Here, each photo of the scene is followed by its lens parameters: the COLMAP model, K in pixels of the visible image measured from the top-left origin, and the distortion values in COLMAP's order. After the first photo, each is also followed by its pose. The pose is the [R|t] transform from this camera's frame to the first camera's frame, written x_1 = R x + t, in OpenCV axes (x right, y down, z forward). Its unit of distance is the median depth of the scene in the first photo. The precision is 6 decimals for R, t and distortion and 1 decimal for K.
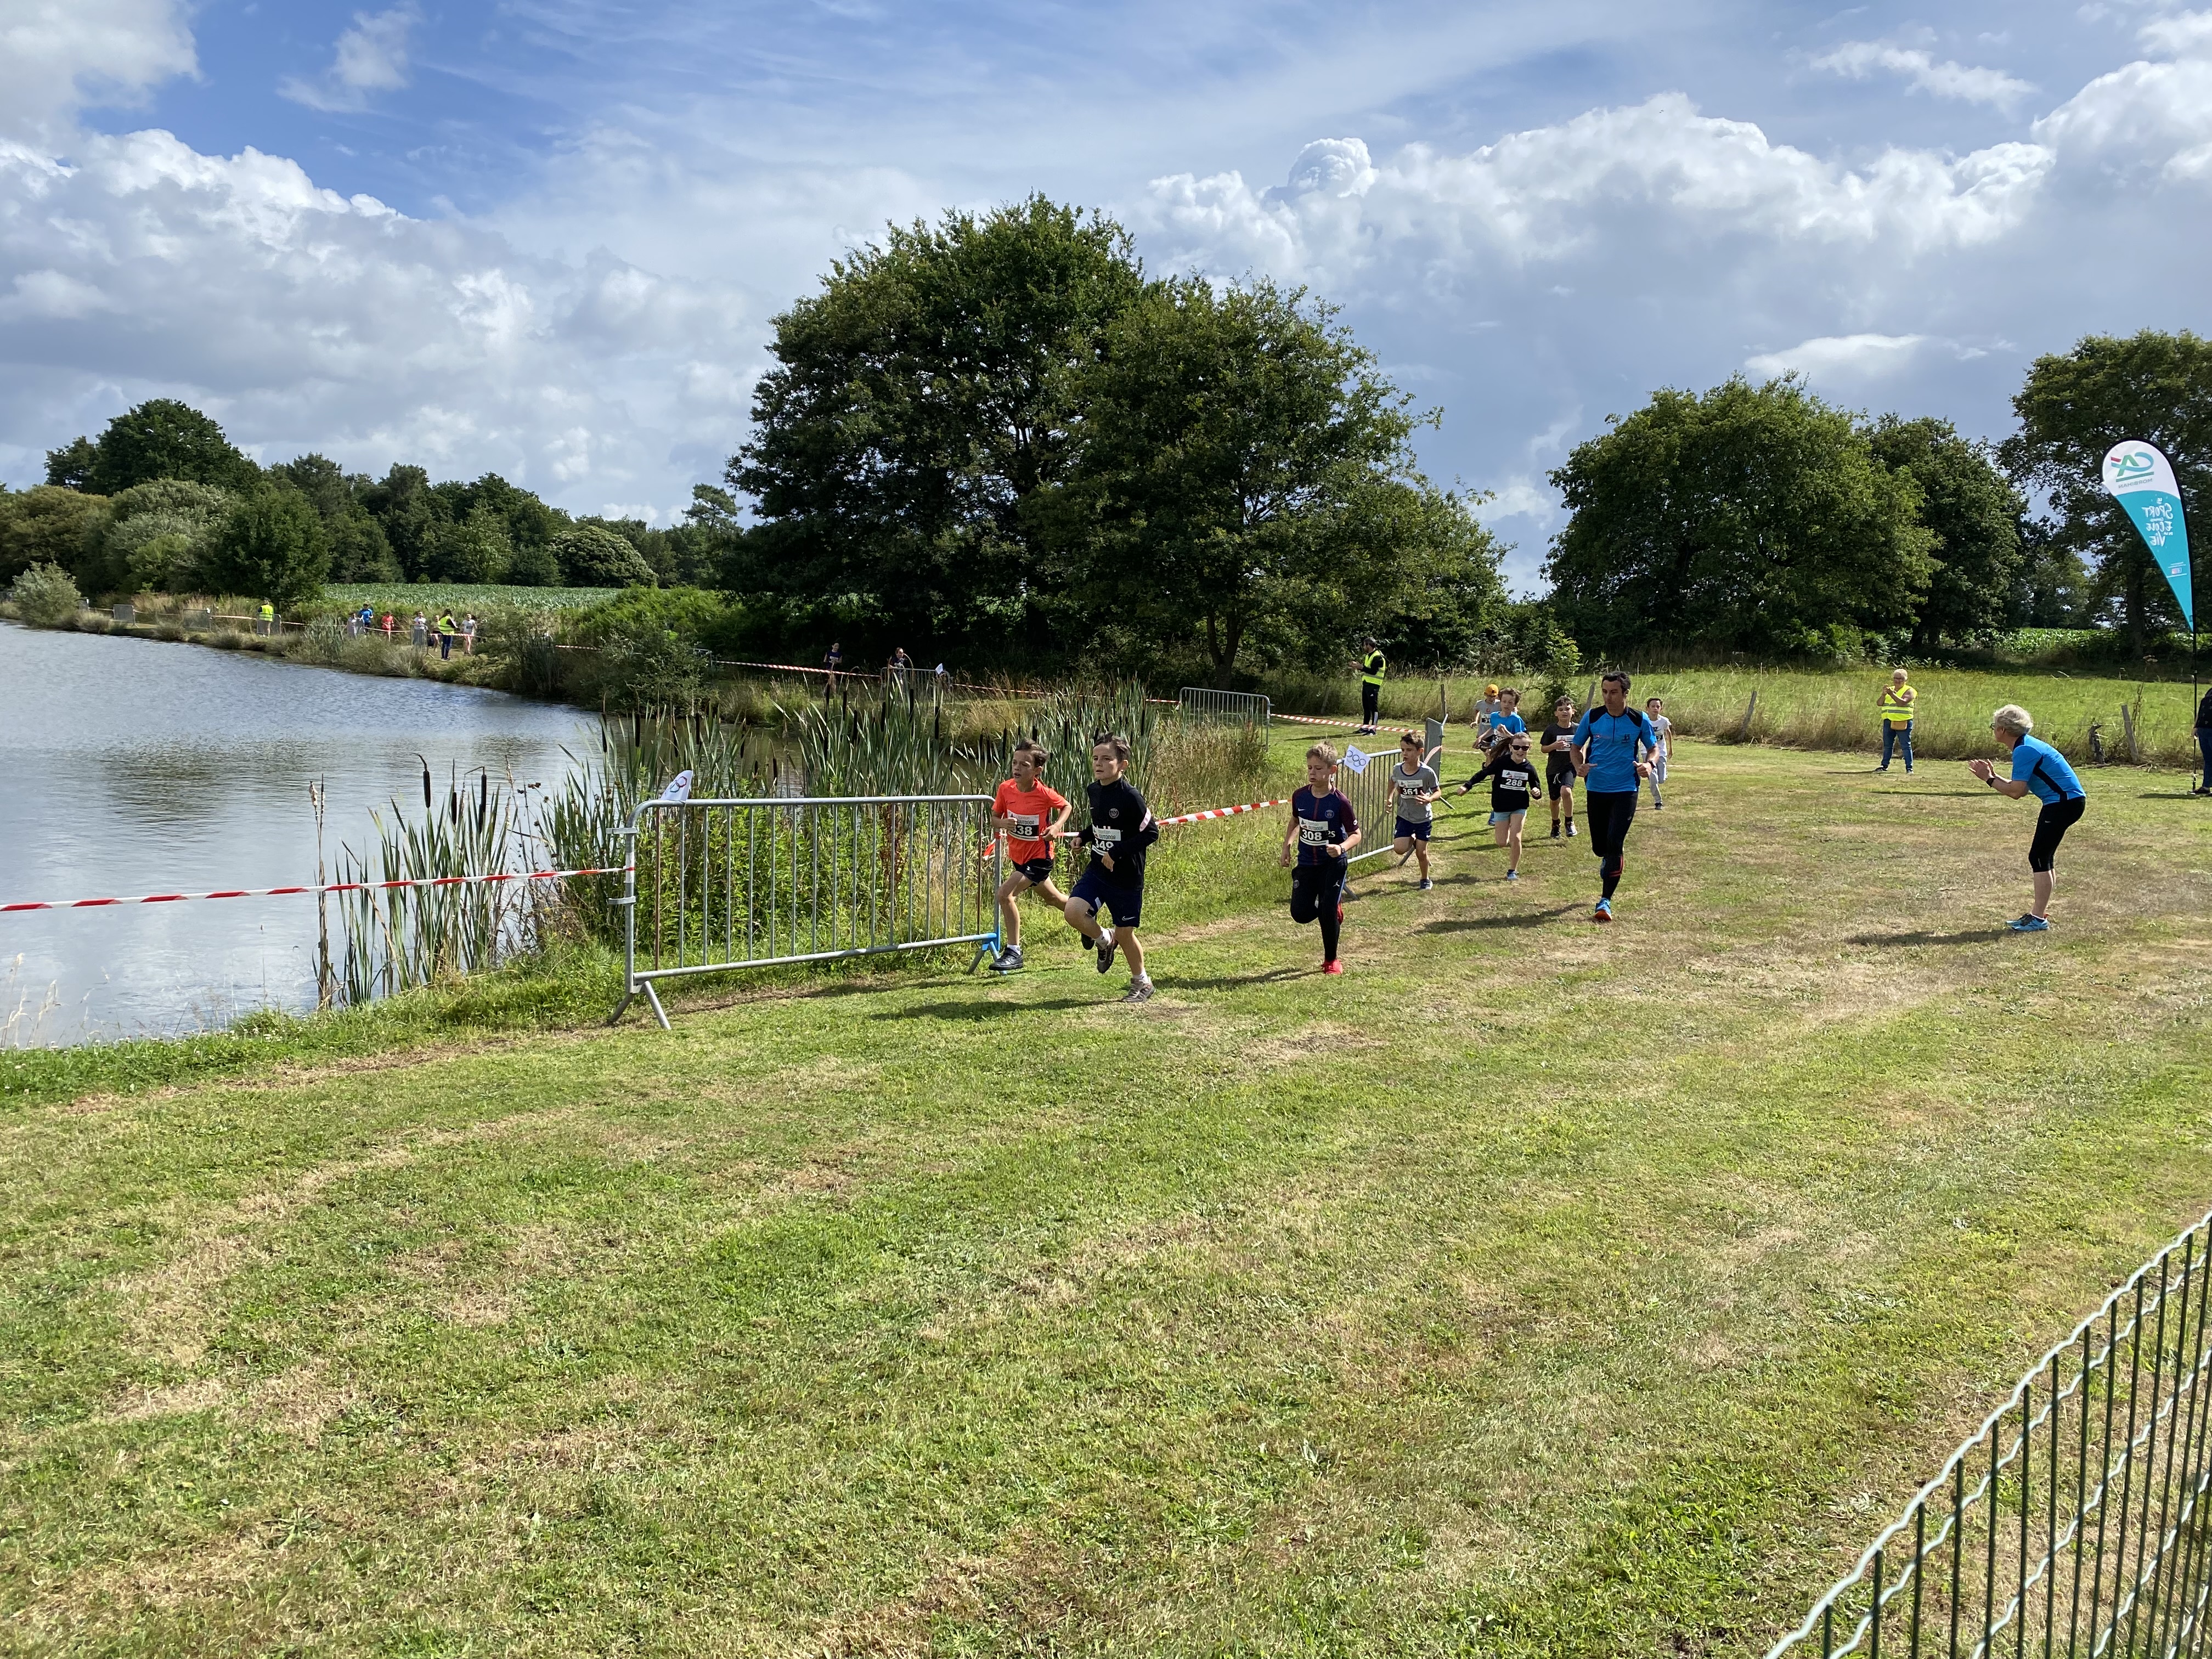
lens RADIAL K [[1670.8, 0, 1121.2], [0, 1670.8, 846.7], [0, 0, 1]] dist [0.021989, -0.023300]
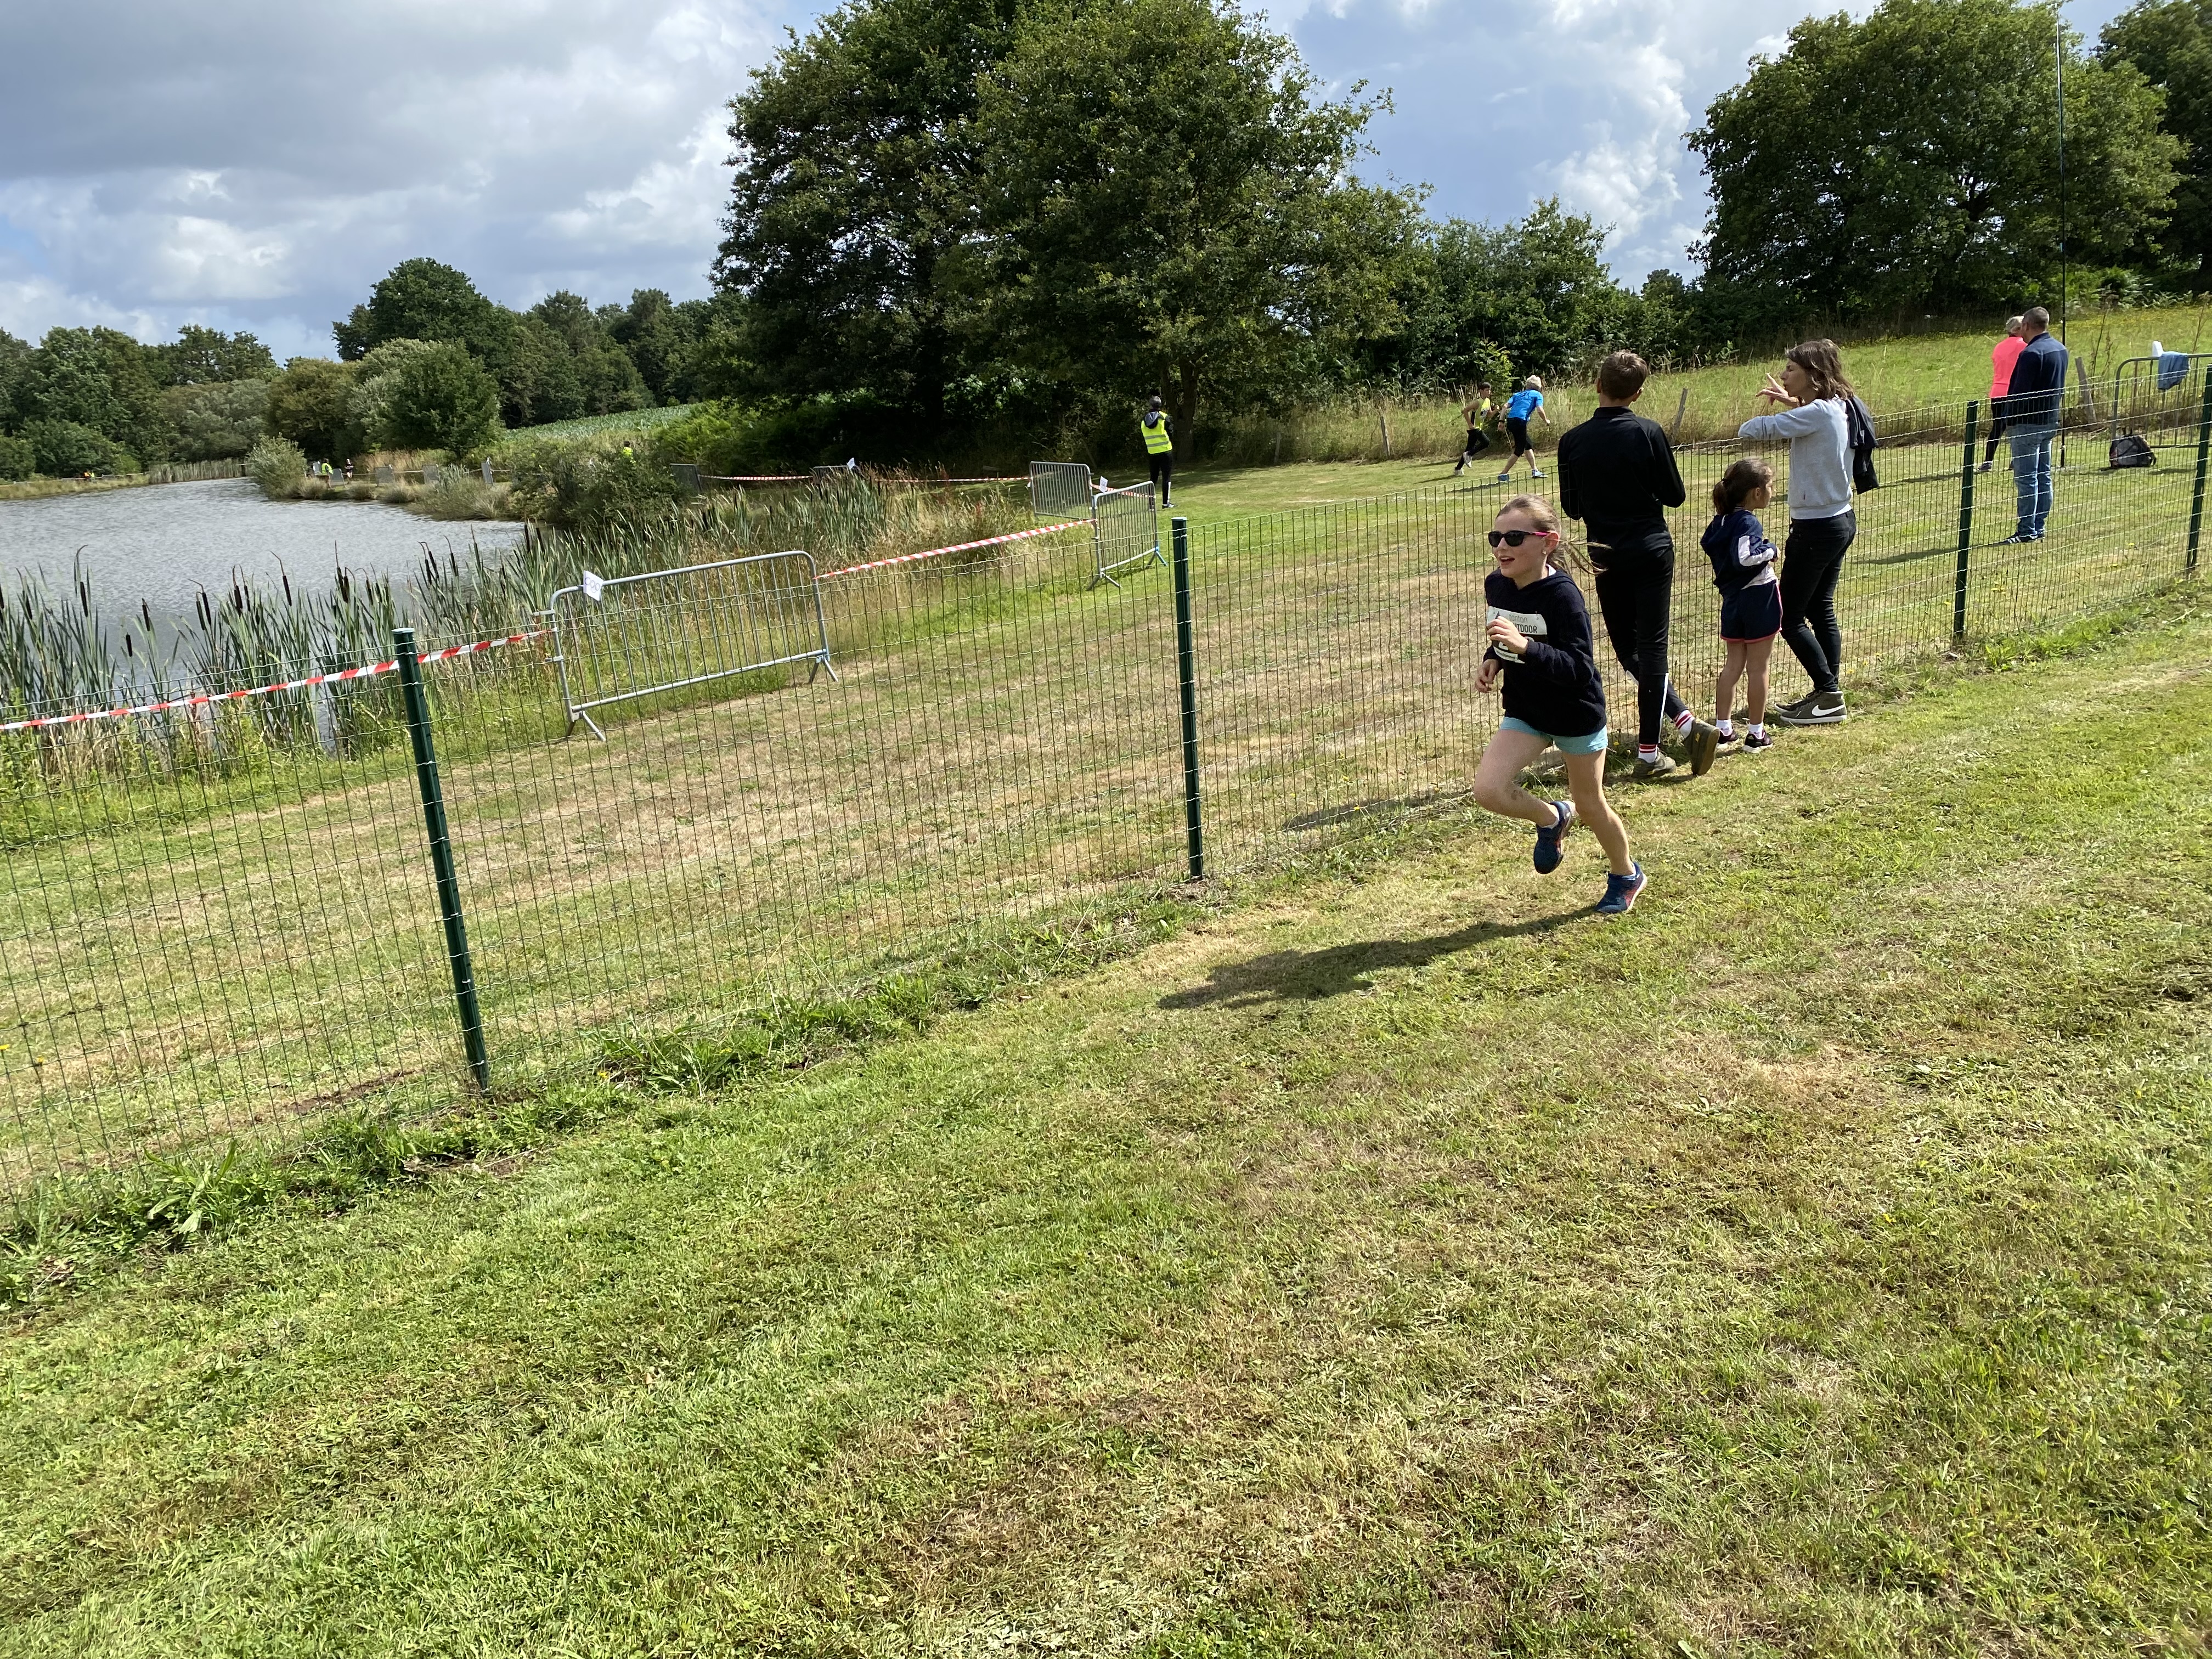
lens RADIAL K [[1670.8, 0, 1080.0], [0, 1670.8, 843.0], [0, 0, 1]] dist [0.021989, -0.023300]
pose [[0.972717, -0.064223, -0.222928, 0.192060], [0.094982, 0.986939, 0.130116, -0.002256], [0.211659, -0.147740, 0.966112, 0.045698]]
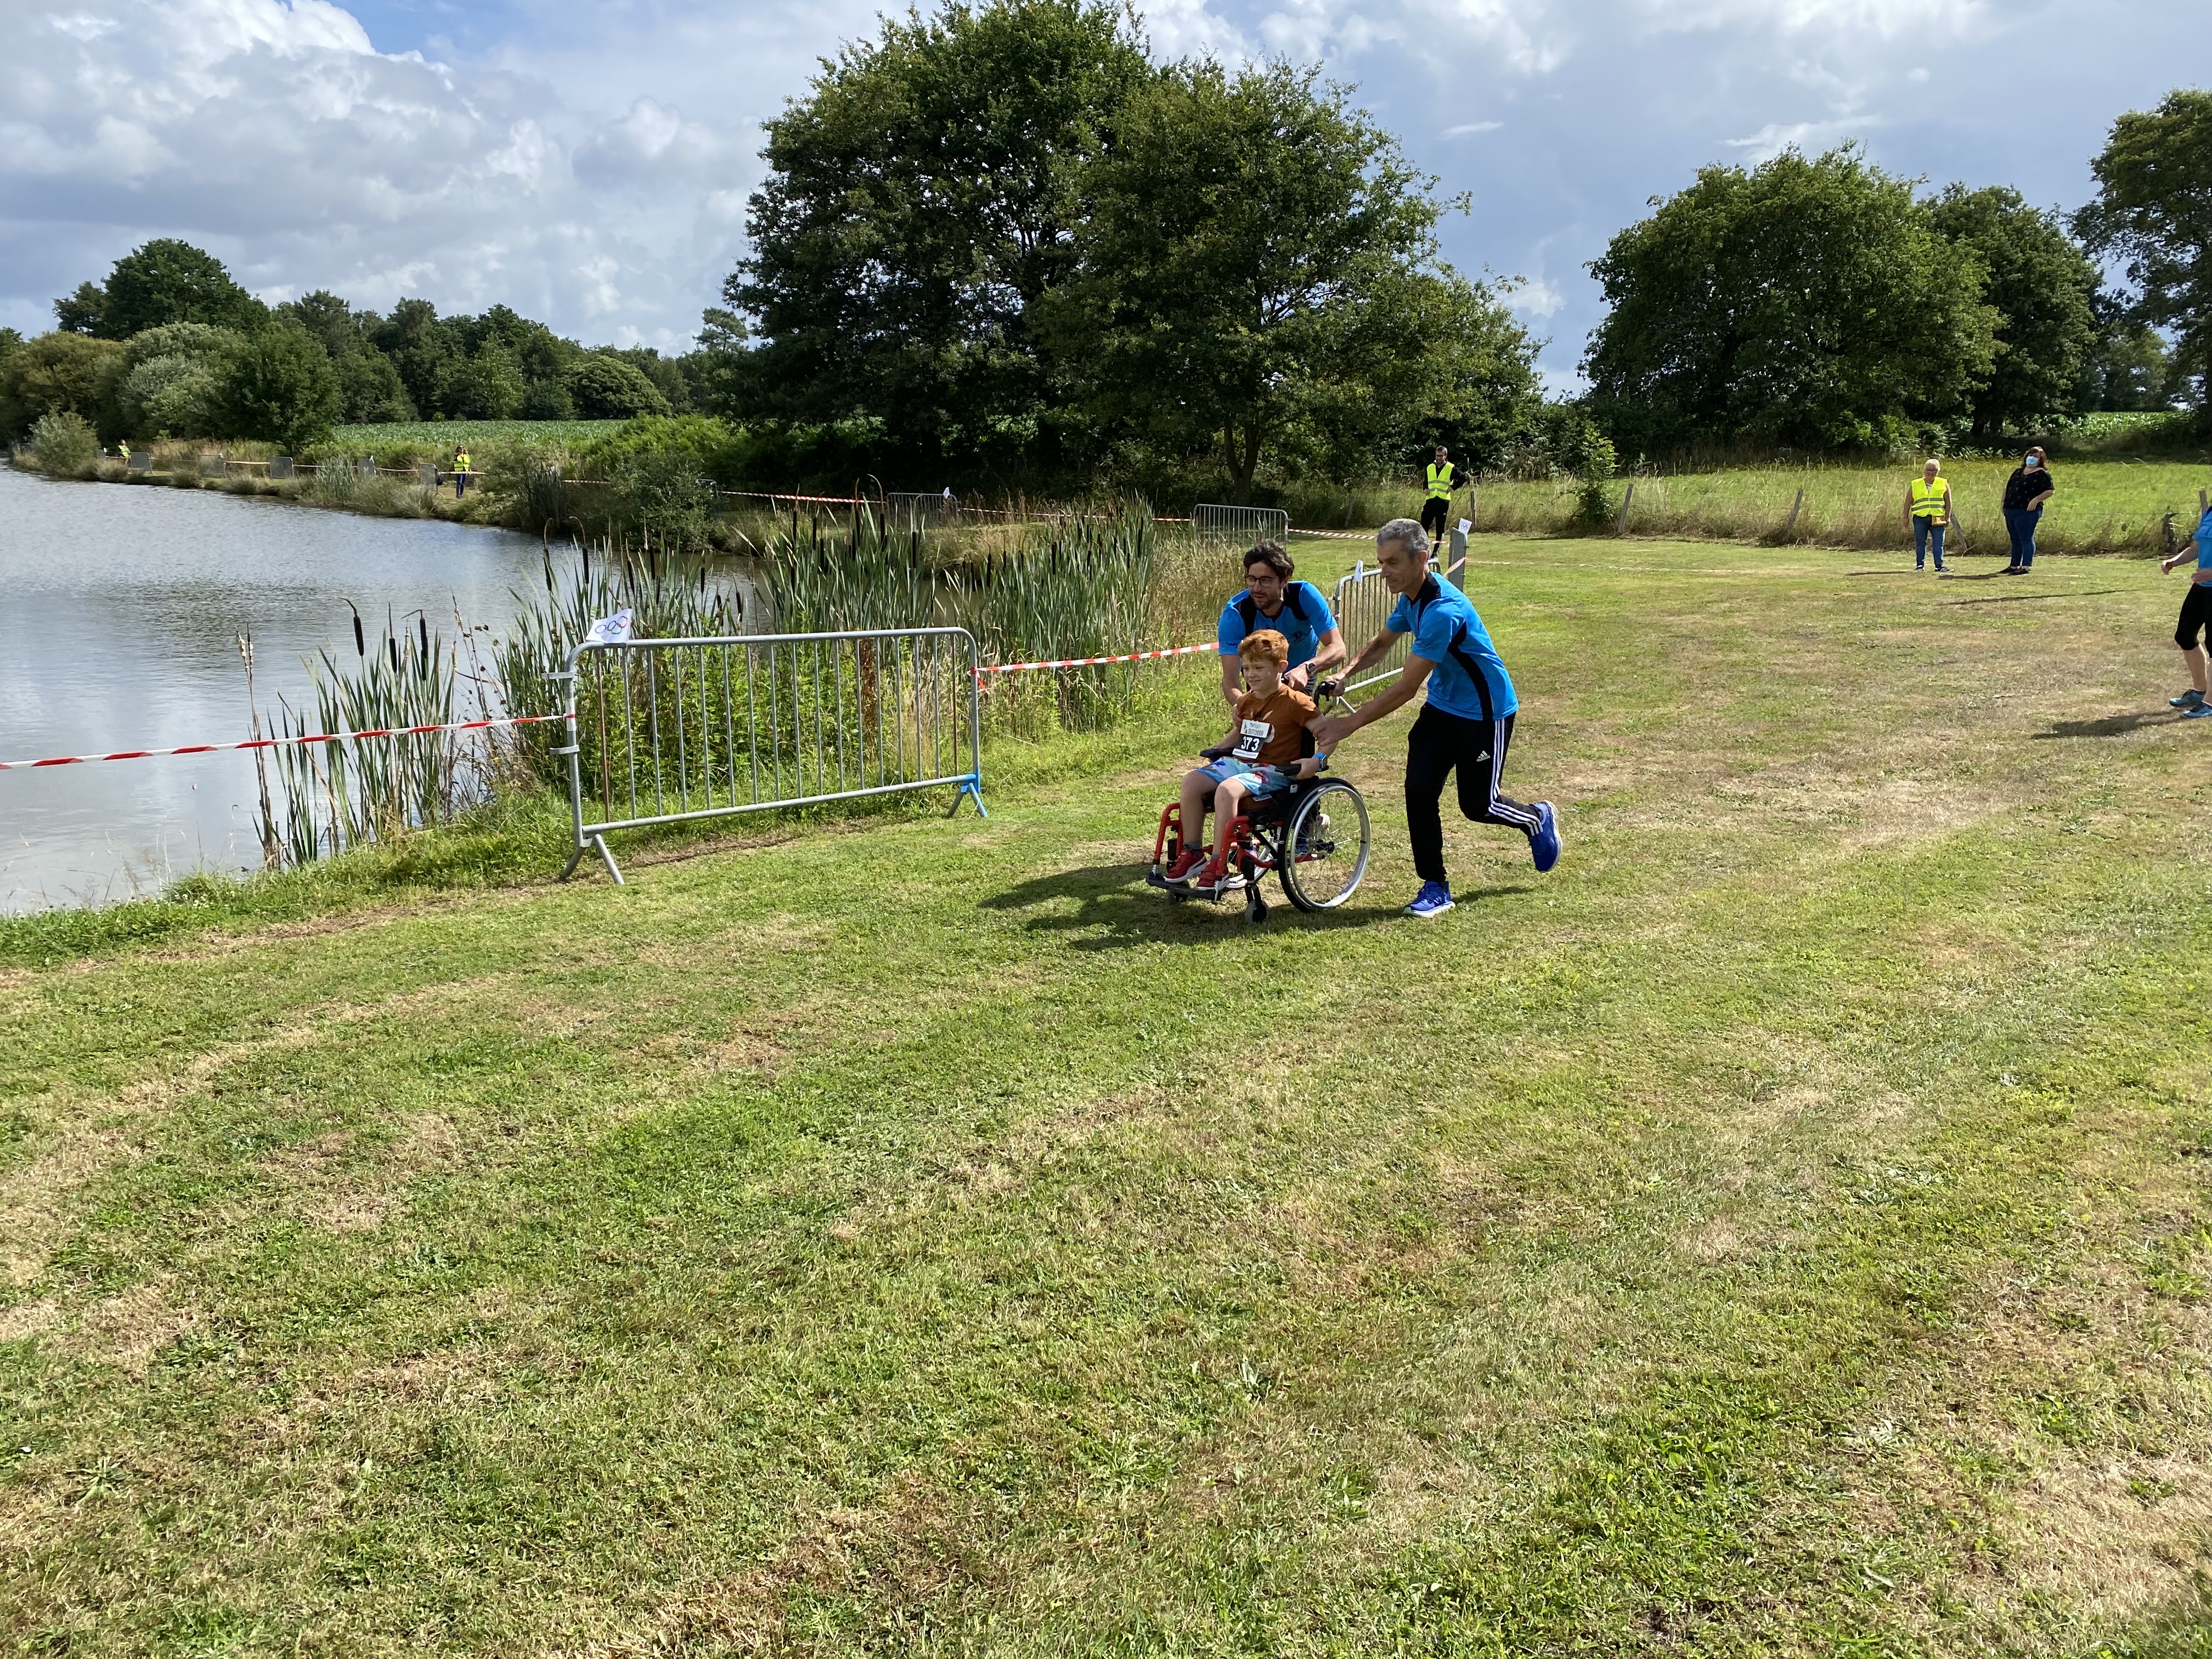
lens RADIAL K [[1670.8, 0, 1079.6], [0, 1670.8, 856.3], [0, 0, 1]] dist [0.021989, -0.023300]
pose [[0.998753, -0.021881, -0.044881, 0.006200], [0.026696, 0.993610, 0.109662, -0.000749], [0.042195, -0.110723, 0.992955, 0.013340]]
